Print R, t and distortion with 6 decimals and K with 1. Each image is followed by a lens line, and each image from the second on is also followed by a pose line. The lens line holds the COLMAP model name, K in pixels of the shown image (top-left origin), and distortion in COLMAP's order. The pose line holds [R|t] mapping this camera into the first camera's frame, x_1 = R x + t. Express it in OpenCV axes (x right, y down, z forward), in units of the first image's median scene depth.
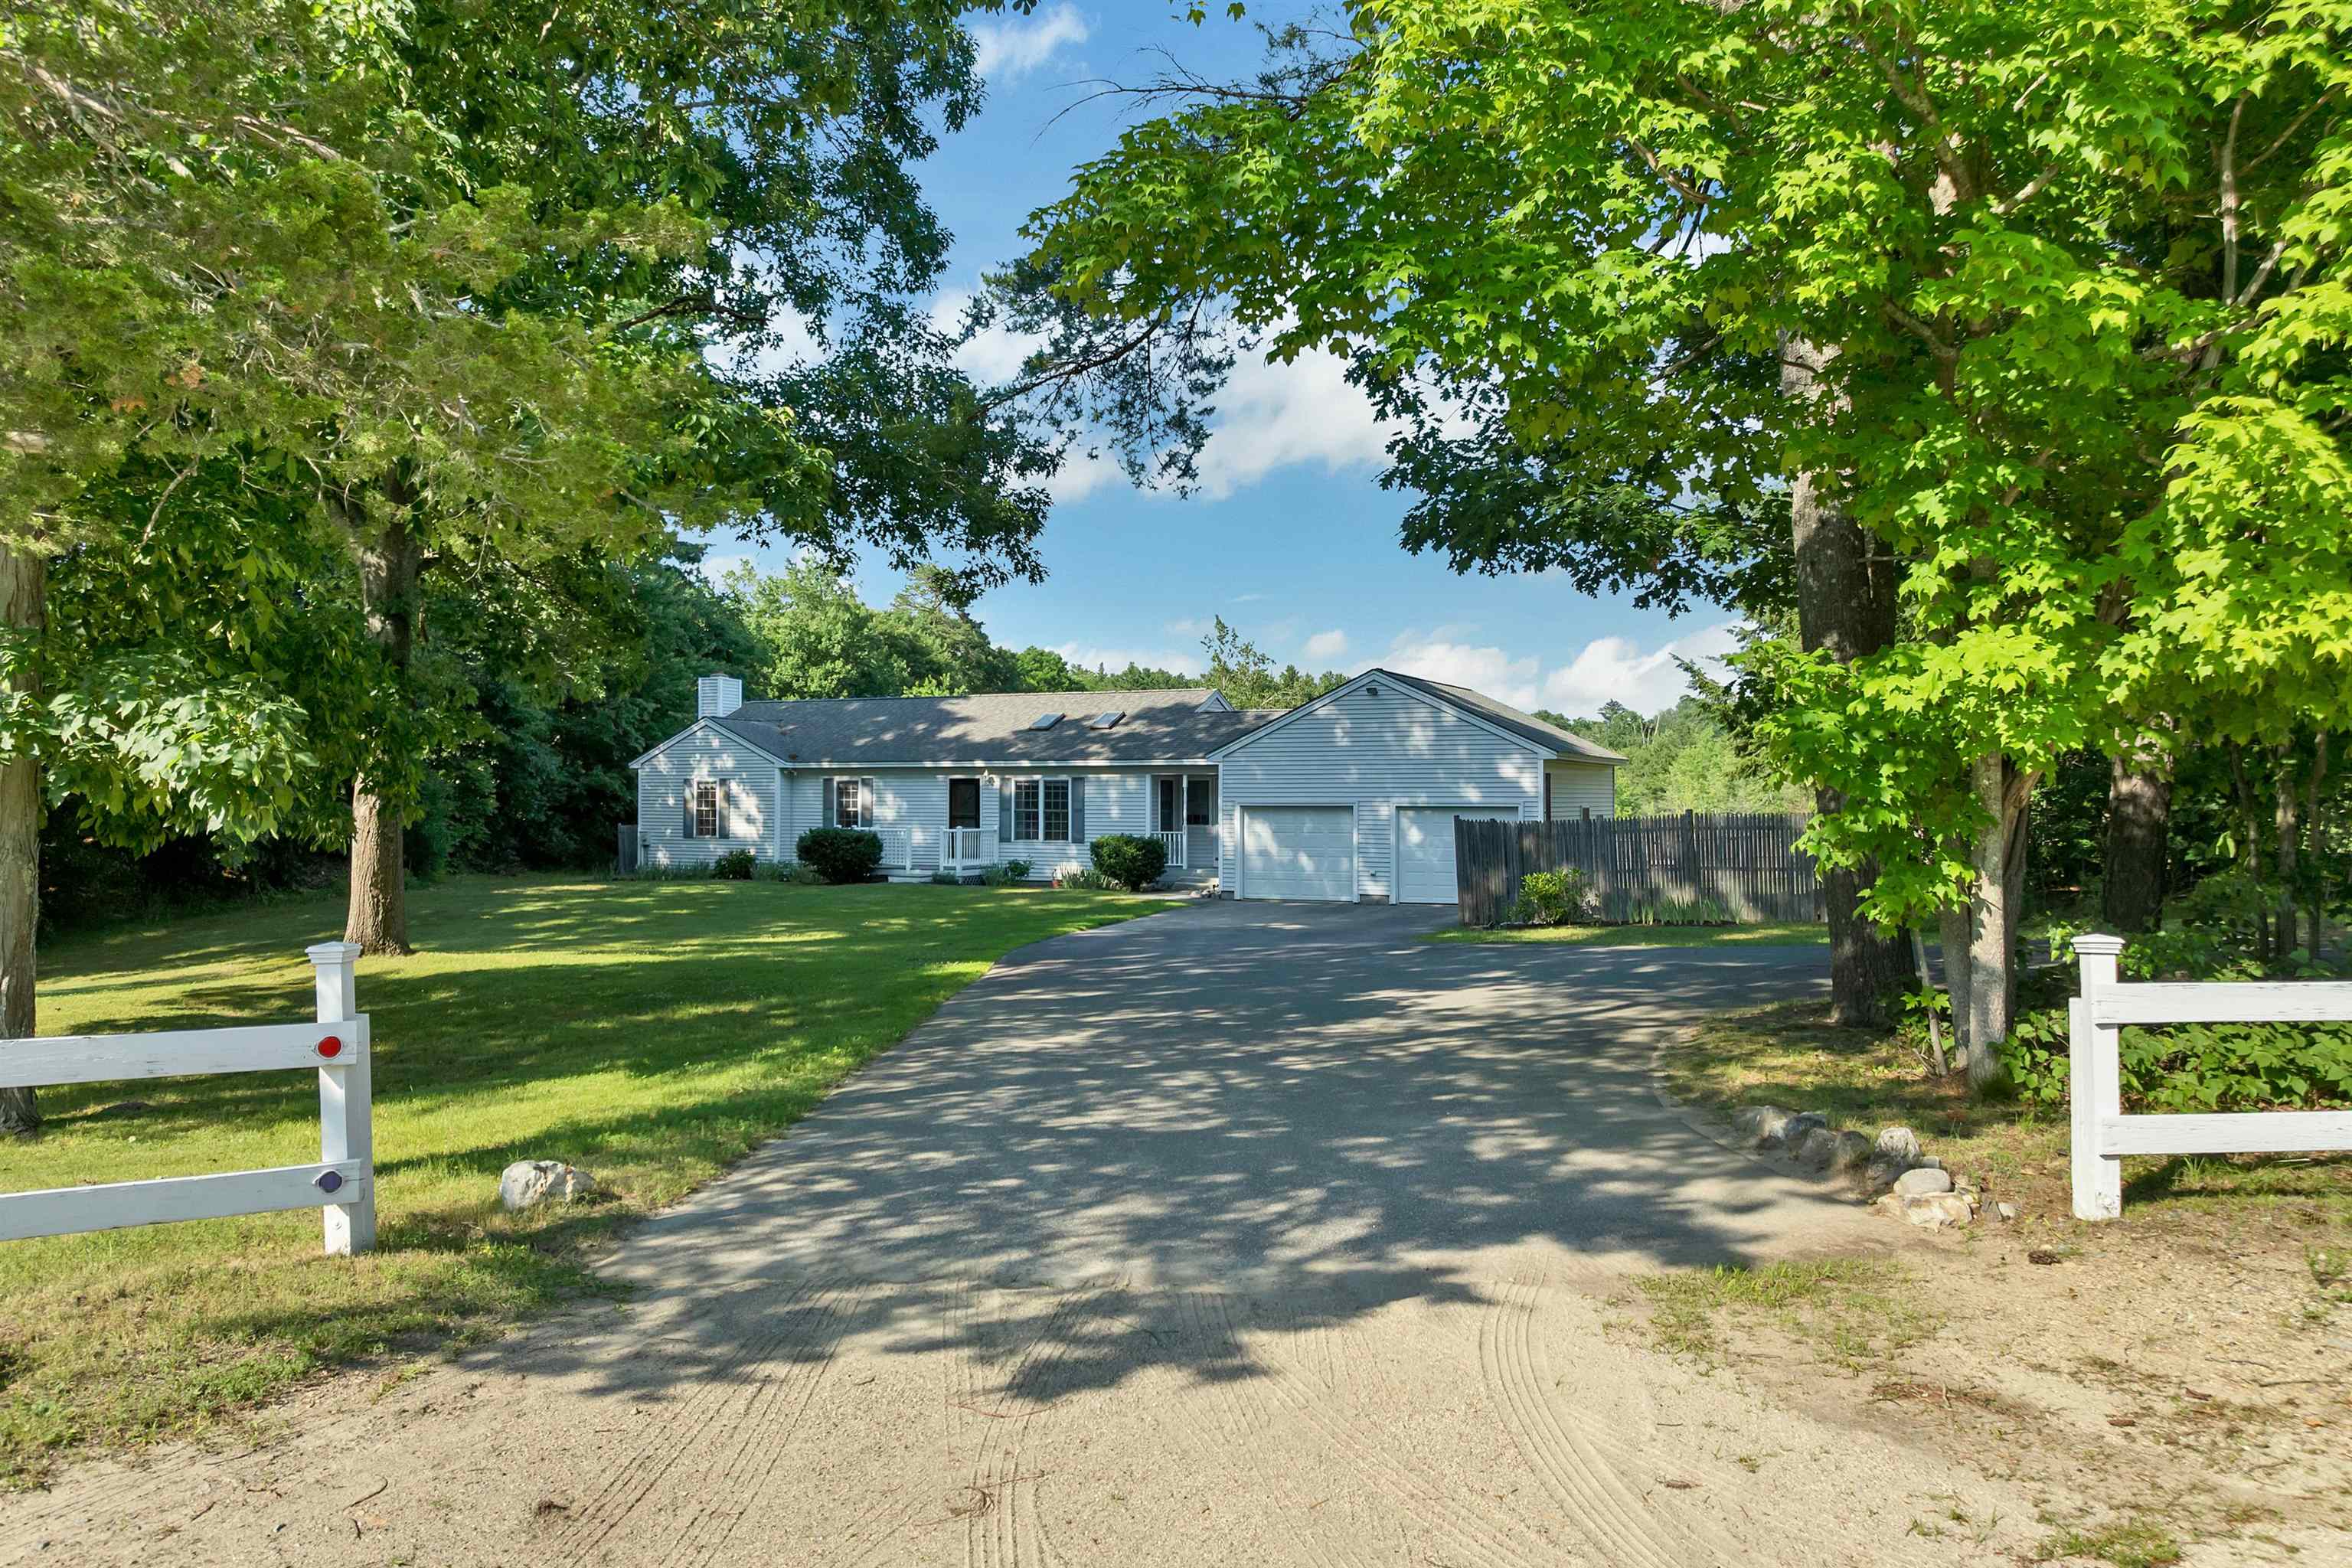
lens RADIAL K [[1706.8, 0, 1172.6], [0, 1706.8, 755.7], [0, 0, 1]] dist [-0.038595, -0.000821]
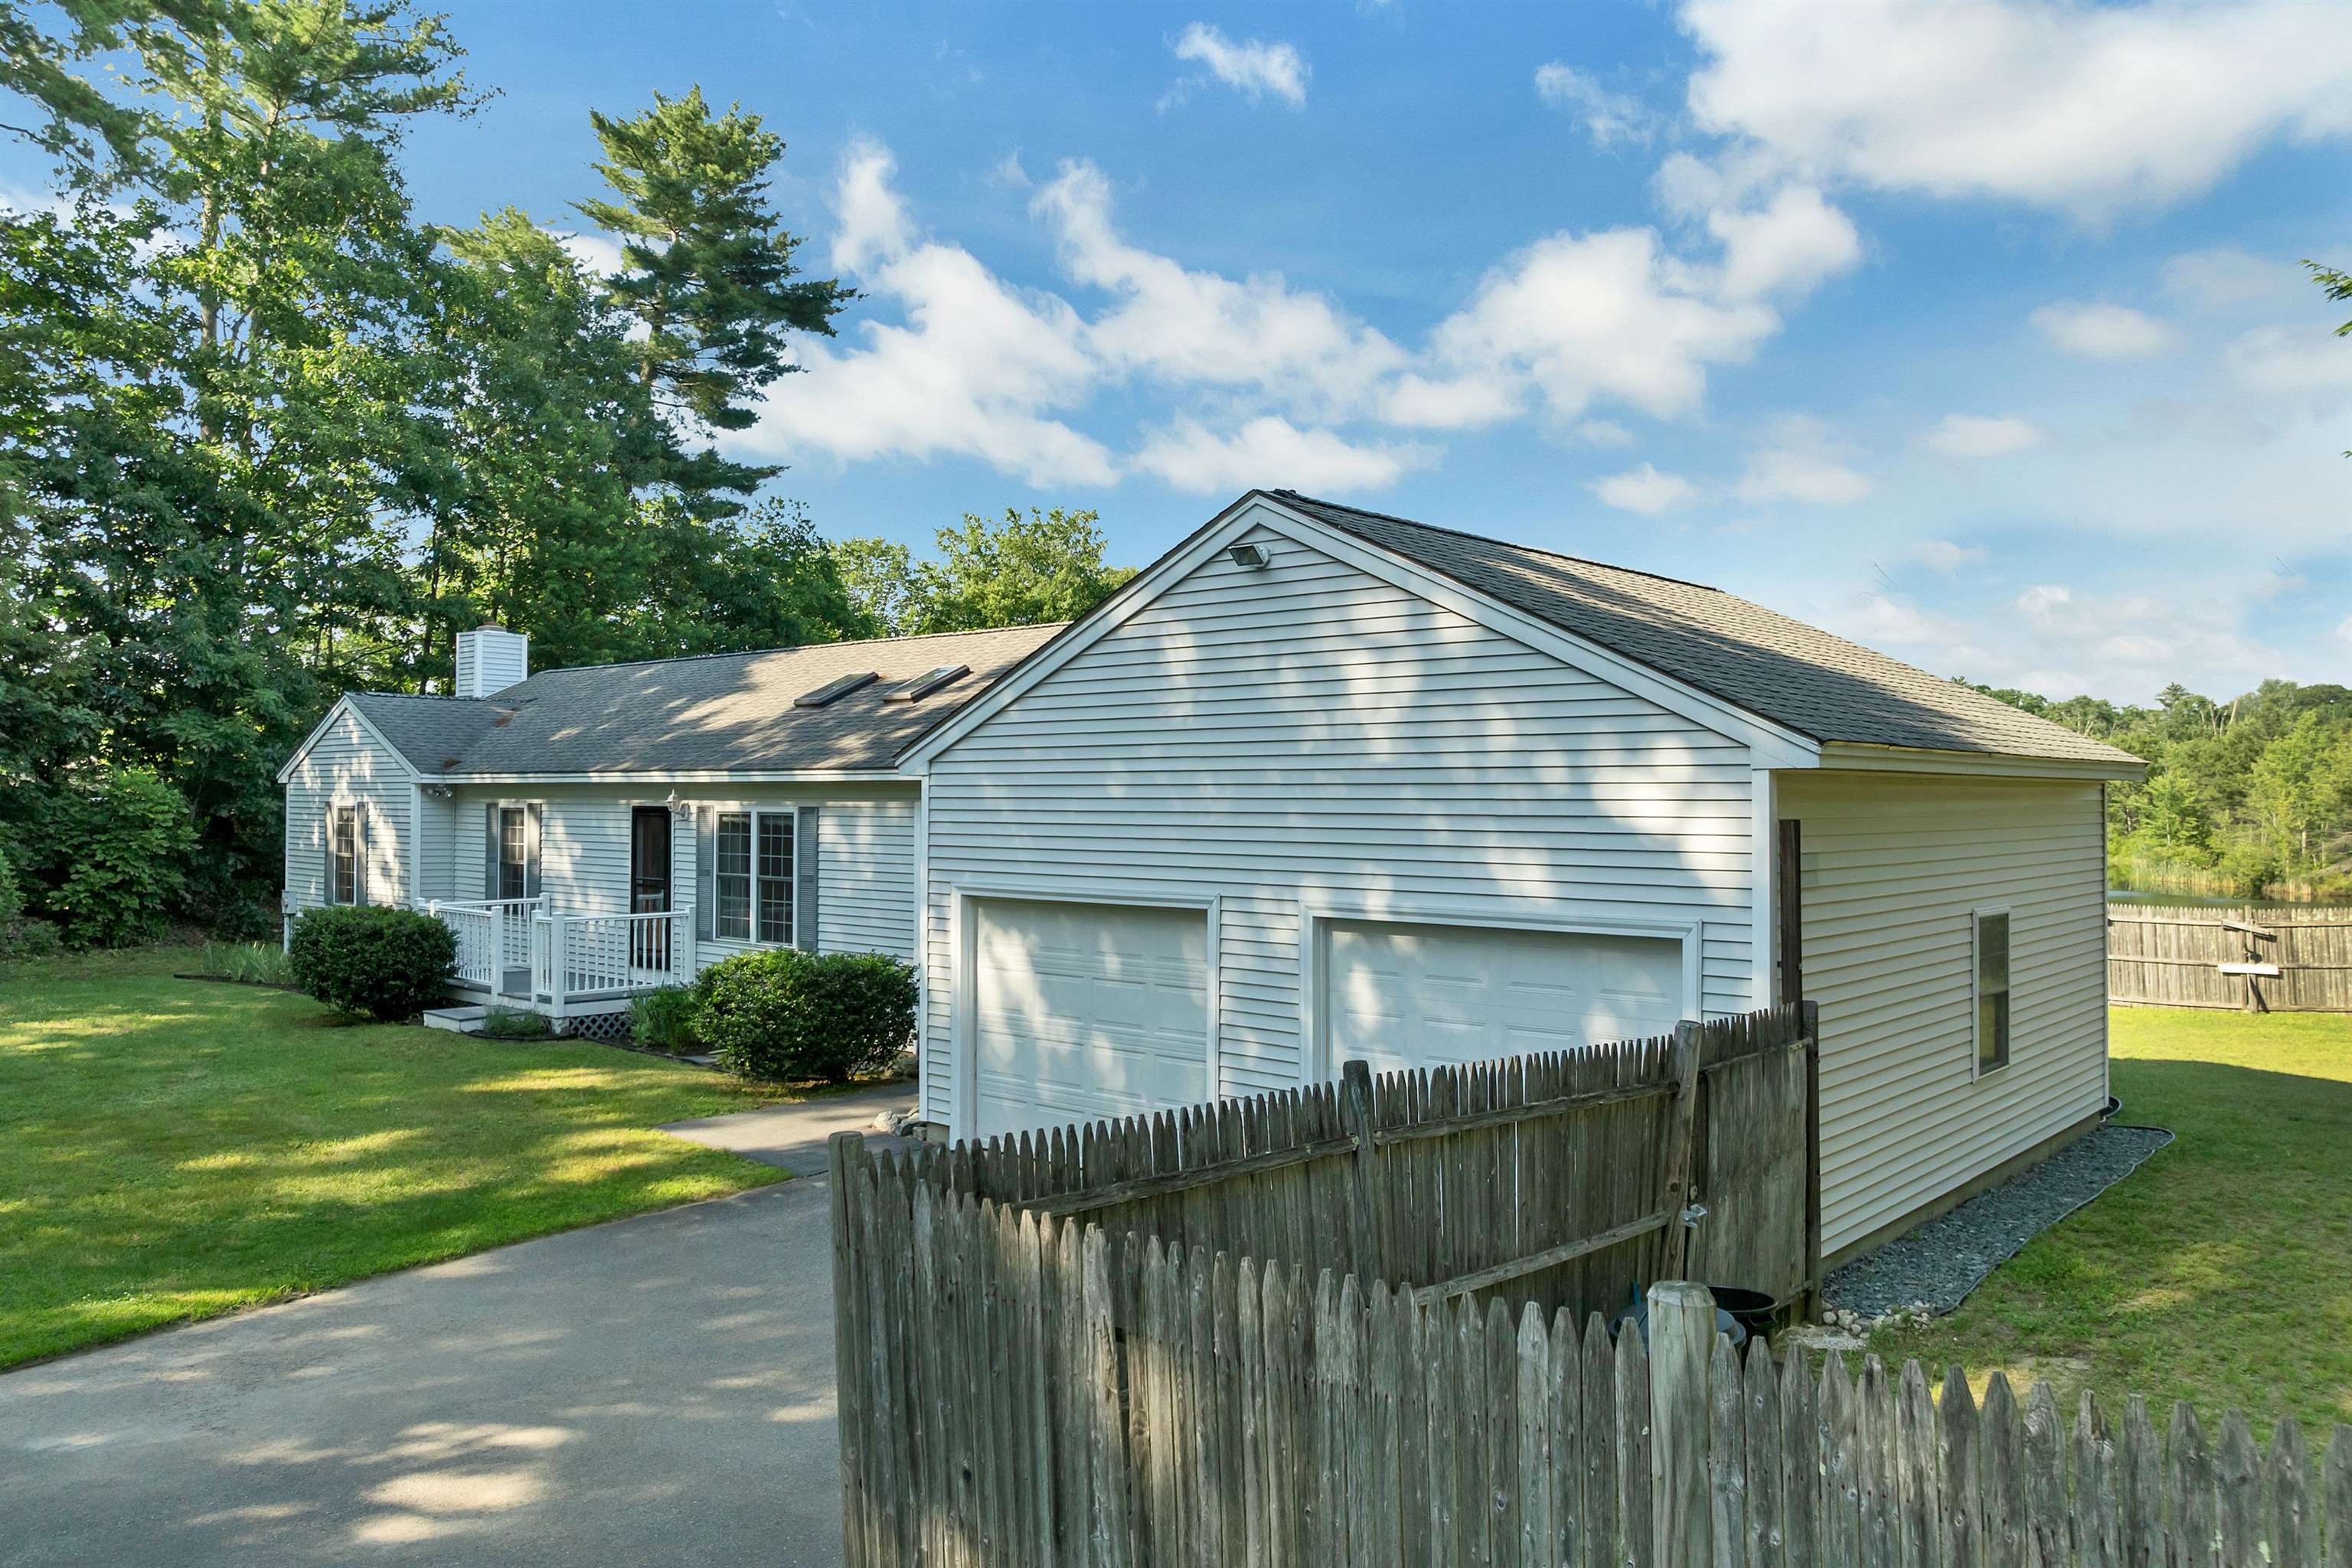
lens RADIAL K [[1706.8, 0, 1172.6], [0, 1706.8, 755.7], [0, 0, 1]] dist [-0.038595, -0.000821]
pose [[0.959487, -0.005295, -0.281702, 0.163808], [0.005544, 0.999985, 0.000087, -0.000341], [0.281697, -0.001645, 0.959502, 0.582540]]
